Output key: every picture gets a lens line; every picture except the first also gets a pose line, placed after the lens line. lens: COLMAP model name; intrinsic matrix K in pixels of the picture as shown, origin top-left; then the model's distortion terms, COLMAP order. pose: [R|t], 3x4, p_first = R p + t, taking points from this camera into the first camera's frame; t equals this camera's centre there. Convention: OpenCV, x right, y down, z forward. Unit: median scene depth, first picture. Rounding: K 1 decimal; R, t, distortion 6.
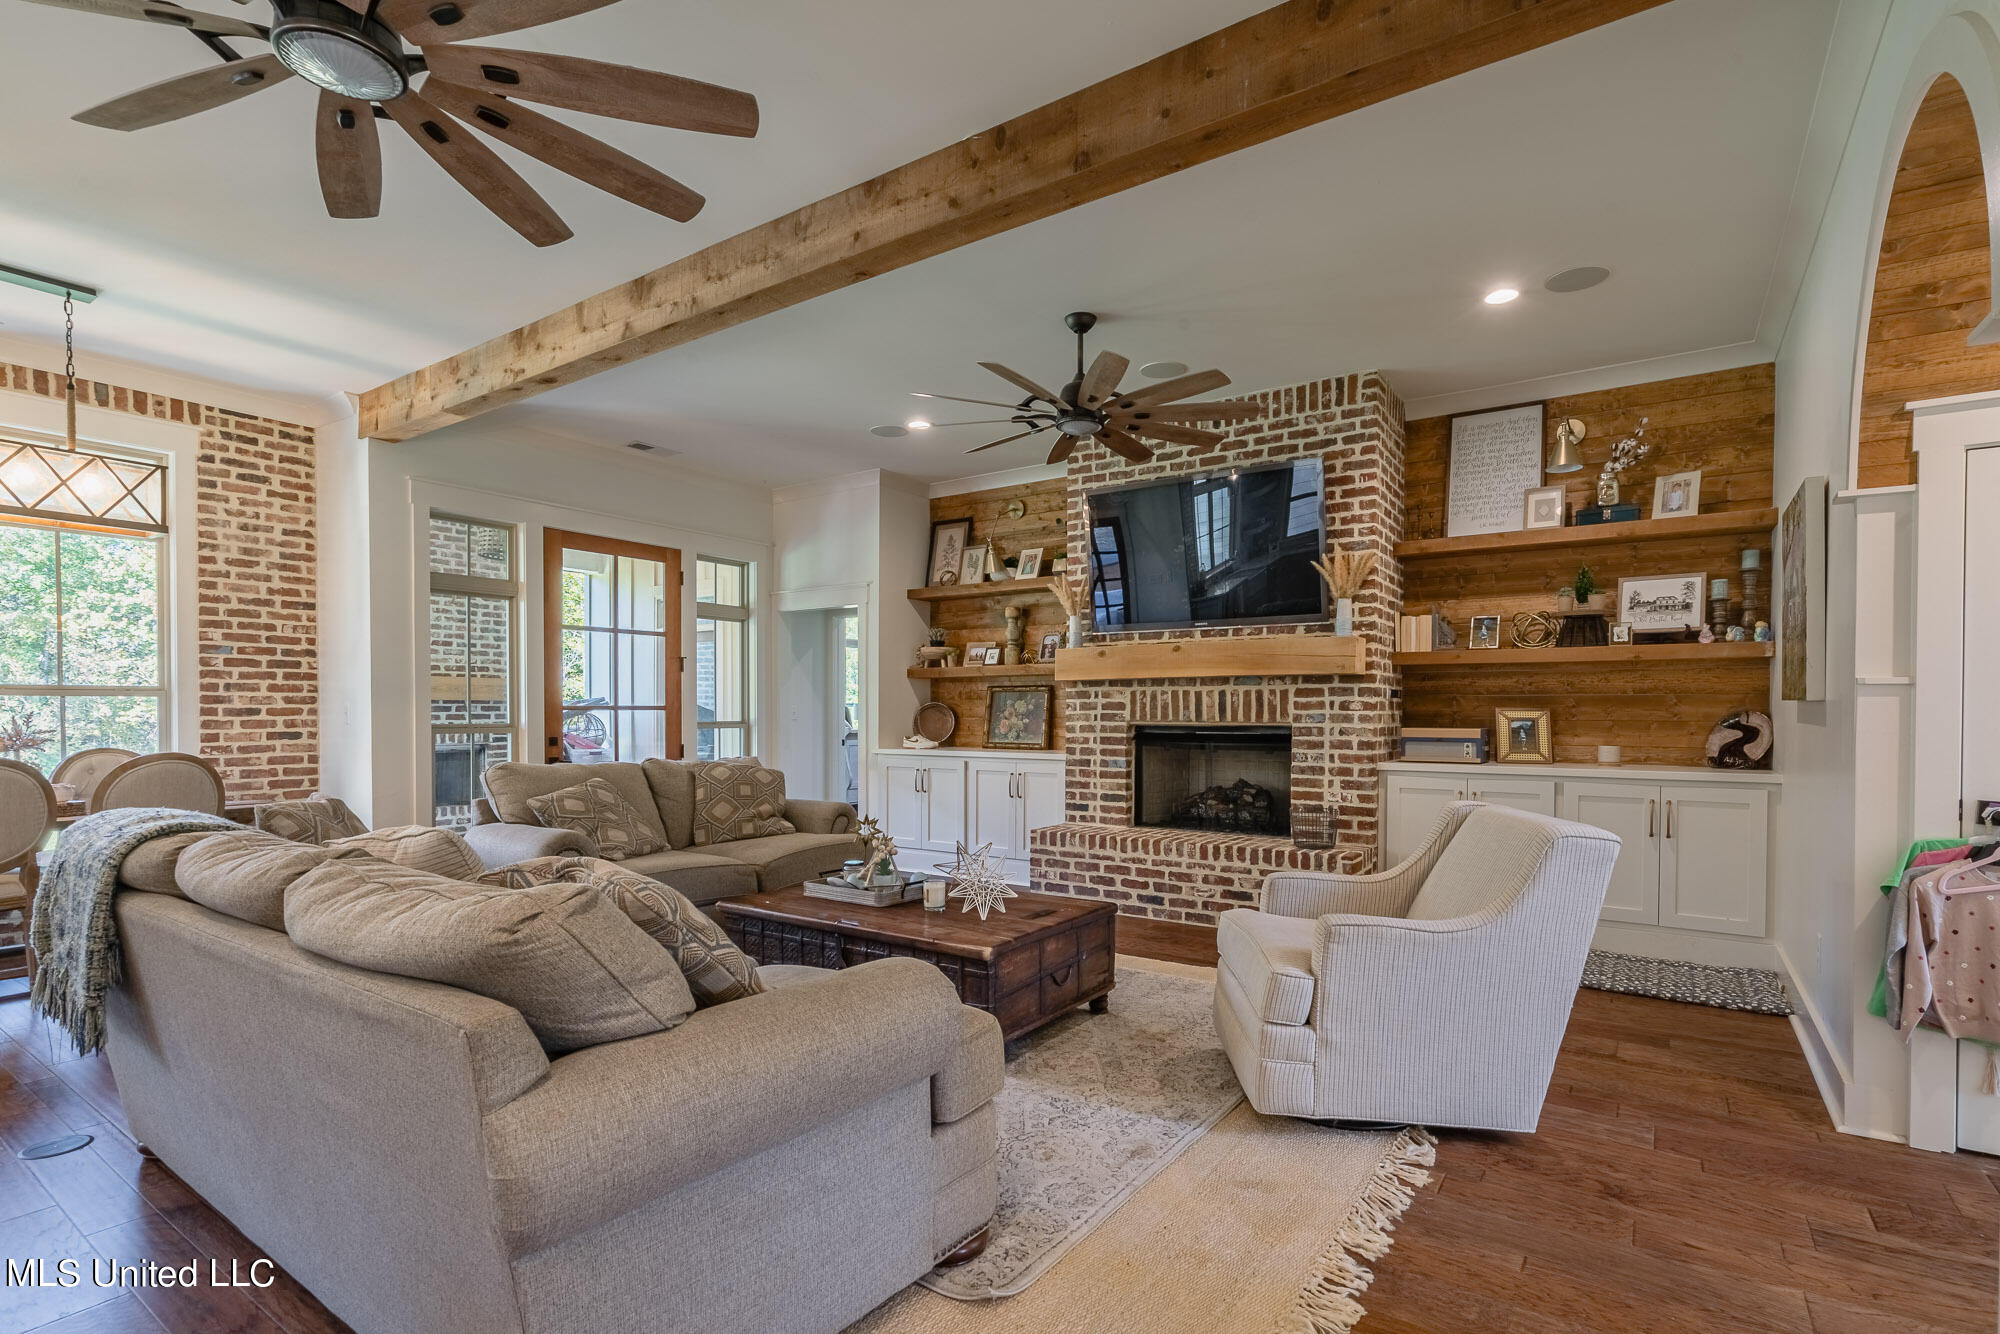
lens RADIAL K [[937.2, 0, 1014.6], [0, 937.2, 720.1], [0, 0, 1]] dist [-0.003503, 0.001886]
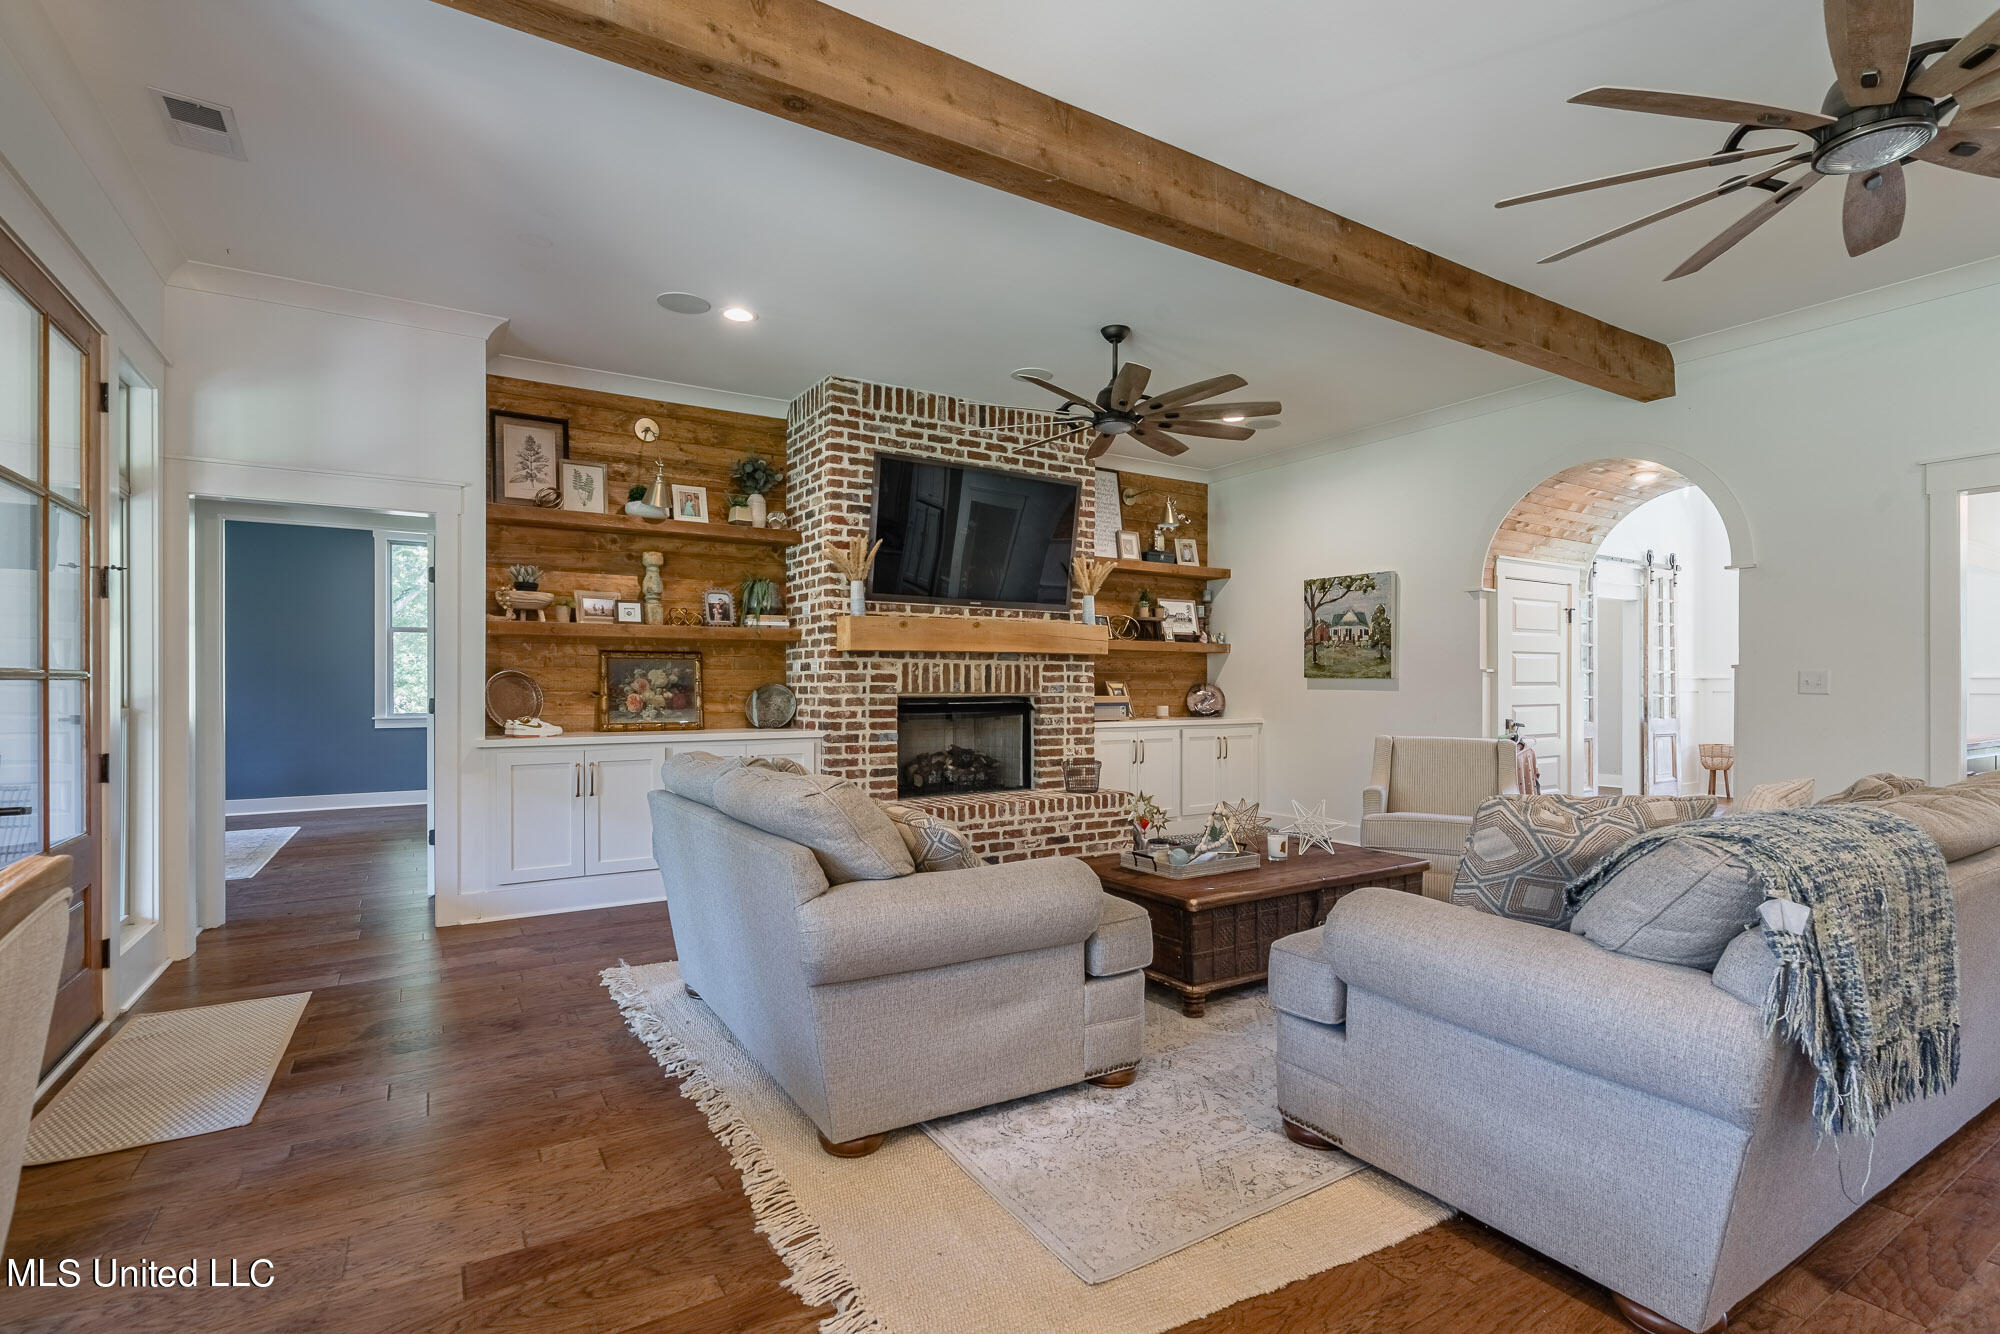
lens RADIAL K [[937.2, 0, 1000.1], [0, 937.2, 680.5], [0, 0, 1]] dist [-0.003503, 0.001886]
pose [[0.413945, 0.003314, 0.910296, -0.798891], [0.007868, 0.999943, -0.007218, -0.004721], [-0.910268, 0.010150, 0.413895, 0.535082]]
